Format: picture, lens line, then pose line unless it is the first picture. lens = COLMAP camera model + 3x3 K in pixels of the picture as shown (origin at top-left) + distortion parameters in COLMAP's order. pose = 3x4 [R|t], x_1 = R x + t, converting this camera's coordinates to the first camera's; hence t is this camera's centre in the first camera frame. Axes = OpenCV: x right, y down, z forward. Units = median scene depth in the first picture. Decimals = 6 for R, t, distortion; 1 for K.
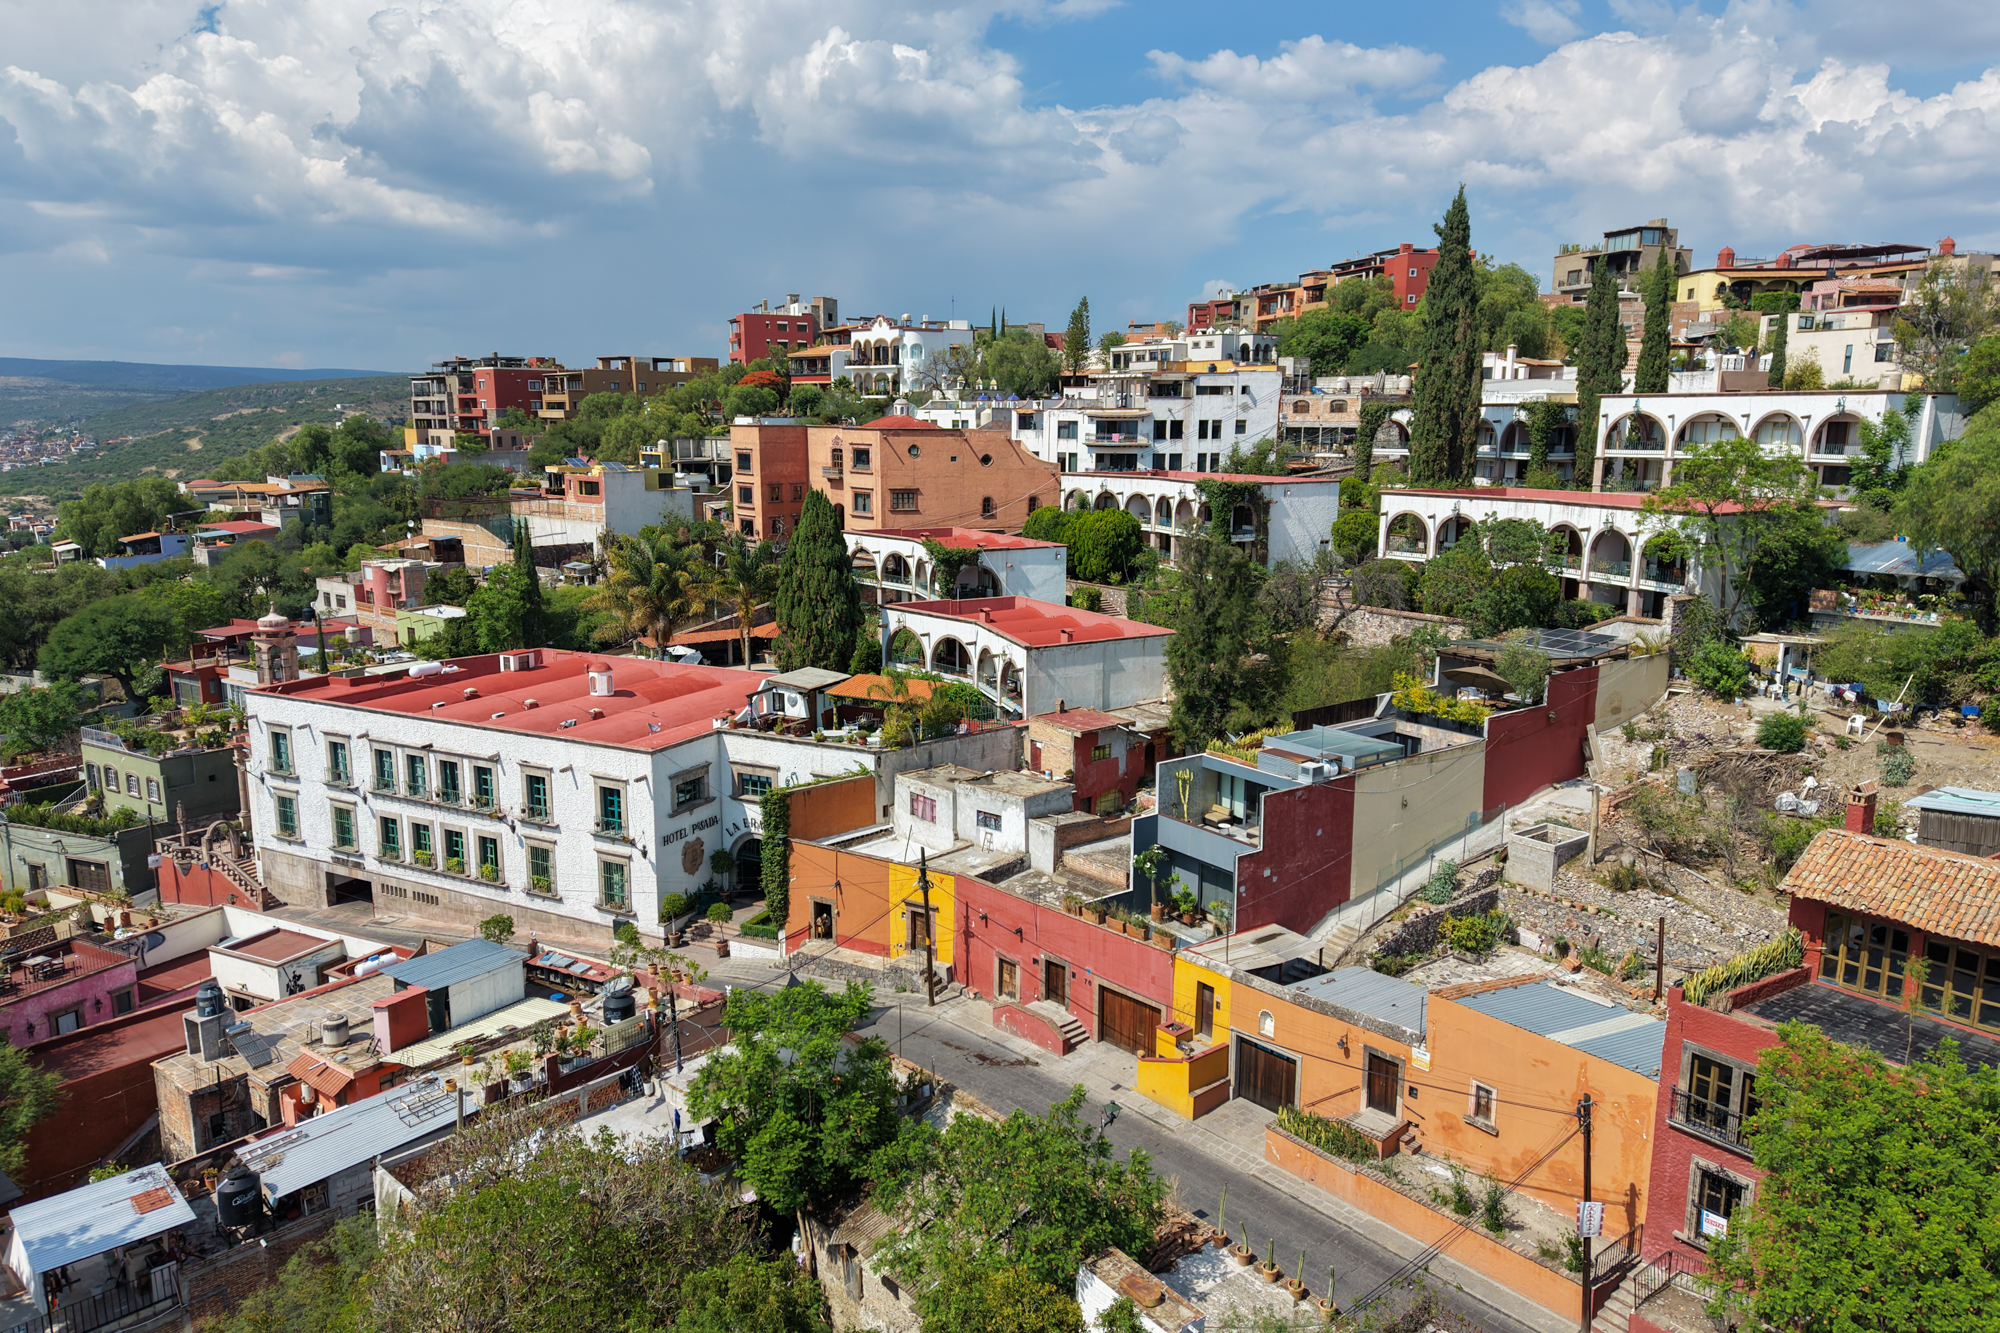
lens RADIAL K [[1350.0, 0, 993.2], [0, 1350.0, 666.0], [0, 0, 1]] dist [0.039488, -0.015896]
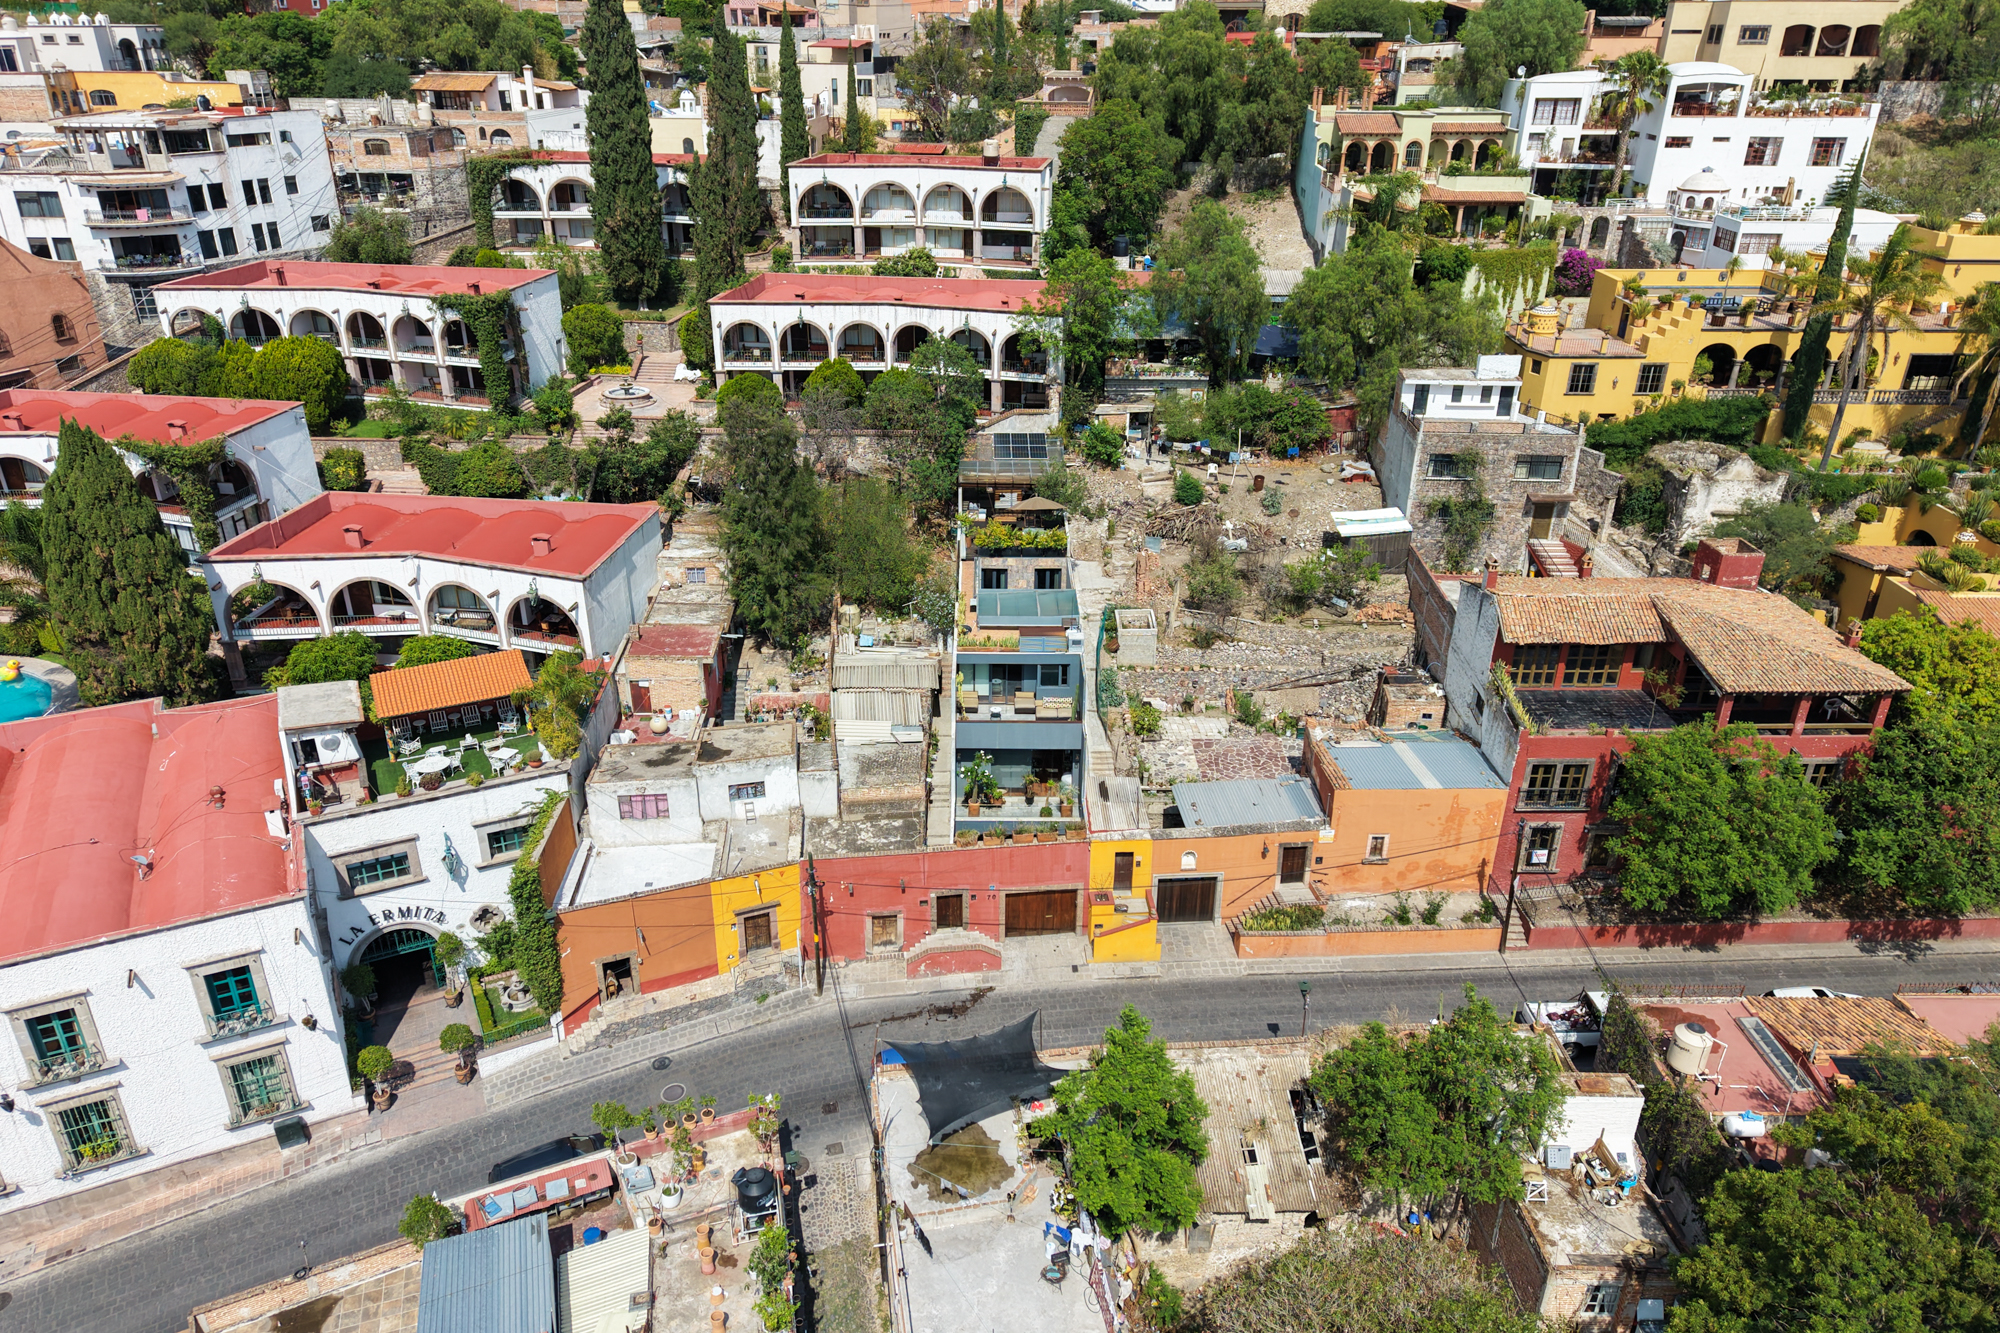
lens RADIAL K [[1350.0, 0, 1000.1], [0, 1350.0, 664.8], [0, 0, 1]] dist [0.039488, -0.015896]
pose [[0.590660, -0.342471, 0.730640, -0.379252], [0.141478, 0.935394, 0.324072, -0.166218], [-0.794421, -0.088047, 0.600952, 0.221948]]
